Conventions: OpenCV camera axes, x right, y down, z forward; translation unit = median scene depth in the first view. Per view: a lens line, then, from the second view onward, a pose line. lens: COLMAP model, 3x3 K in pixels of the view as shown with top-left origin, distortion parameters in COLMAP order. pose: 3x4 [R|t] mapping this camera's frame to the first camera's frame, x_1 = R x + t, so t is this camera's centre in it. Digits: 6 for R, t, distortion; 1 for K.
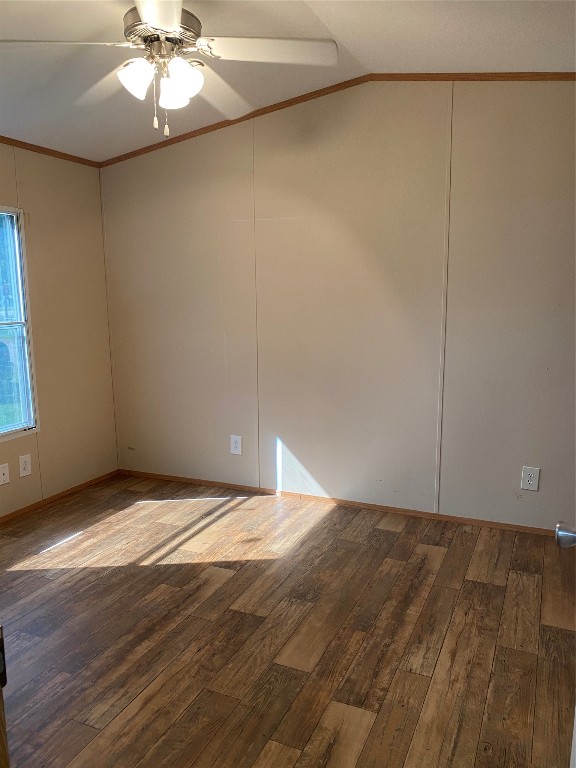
lens RADIAL K [[596.7, 0, 284.3], [0, 596.7, 382.7], [0, 0, 1]] dist [0.017589, 0.002136]
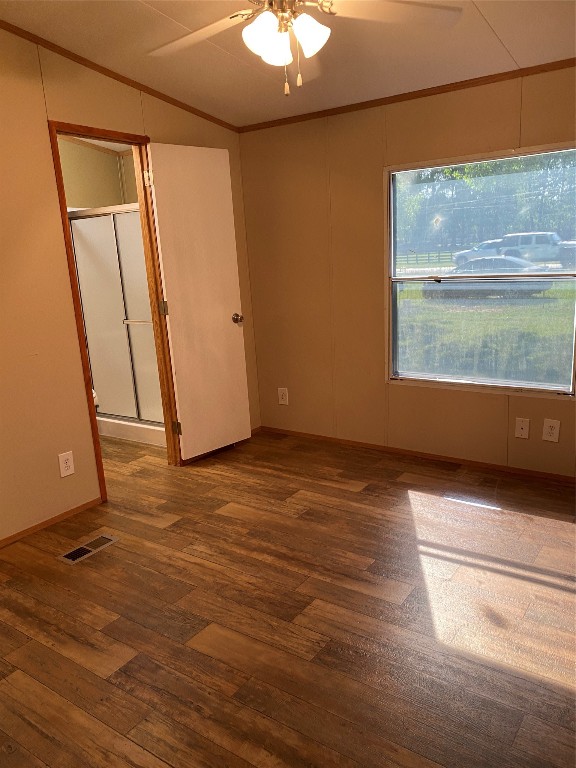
lens RADIAL K [[596.7, 0, 287.3], [0, 596.7, 385.9], [0, 0, 1]] dist [0.017589, 0.002136]
pose [[-0.182494, 0.241597, -0.953062, 0.765806], [-0.100721, 0.959646, 0.262553, -0.195941], [0.978034, 0.143907, -0.150795, 1.098991]]
